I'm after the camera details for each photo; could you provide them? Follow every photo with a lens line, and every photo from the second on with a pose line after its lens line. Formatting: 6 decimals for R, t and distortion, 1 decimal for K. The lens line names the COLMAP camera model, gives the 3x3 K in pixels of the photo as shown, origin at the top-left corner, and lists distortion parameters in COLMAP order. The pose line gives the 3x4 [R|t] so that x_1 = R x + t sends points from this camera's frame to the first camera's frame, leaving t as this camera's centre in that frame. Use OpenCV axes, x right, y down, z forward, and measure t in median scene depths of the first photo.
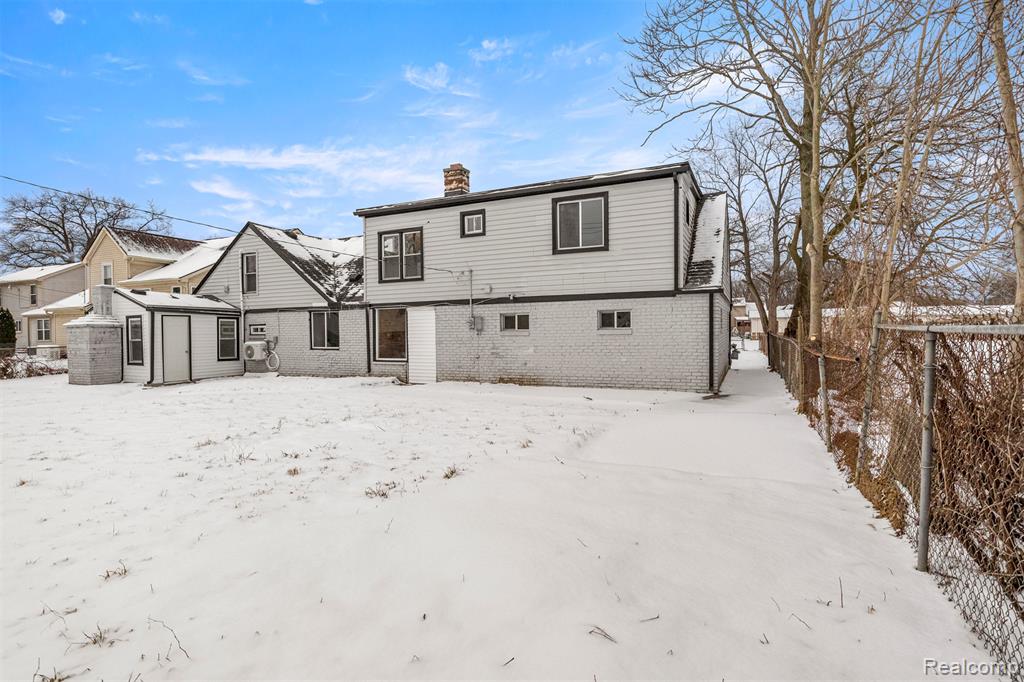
lens RADIAL K [[510.4, 0, 512.0], [0, 510.4, 341.0], [0, 0, 1]] dist [-0.004019, -0.000347]
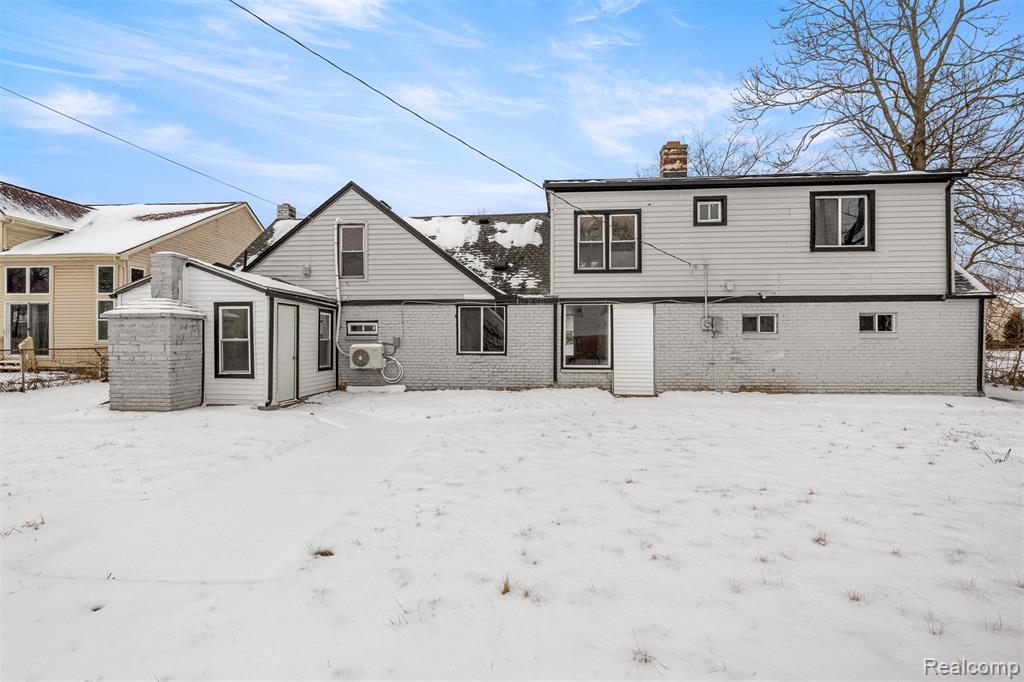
lens RADIAL K [[510.4, 0, 512.0], [0, 510.4, 341.0], [0, 0, 1]] dist [-0.004019, -0.000347]
pose [[0.940234, 0.009590, 0.340393, -0.644857], [-0.004304, 0.999858, -0.016281, 0.009182], [-0.340501, 0.013843, 0.940142, 0.271792]]
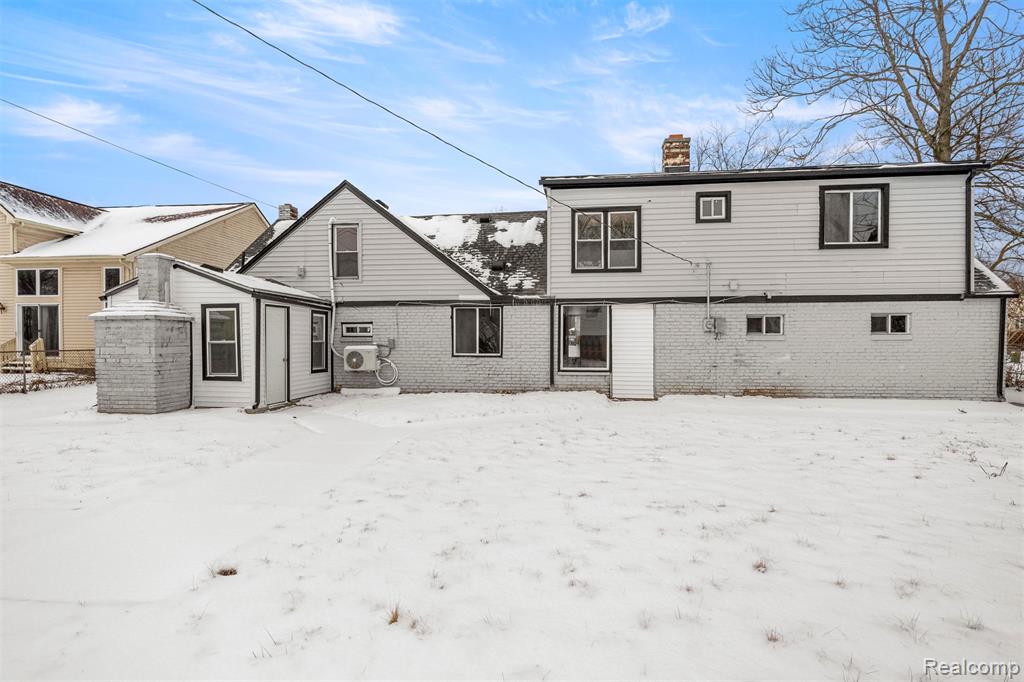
lens RADIAL K [[513.7, 0, 514.9], [0, 513.7, 349.8], [0, 0, 1]] dist [-0.003536, -0.001054]
pose [[0.951582, 0.004379, 0.307364, -0.601567], [-0.004794, 0.999988, 0.000595, 0.006264], [-0.307357, -0.002040, 0.951592, 0.272212]]
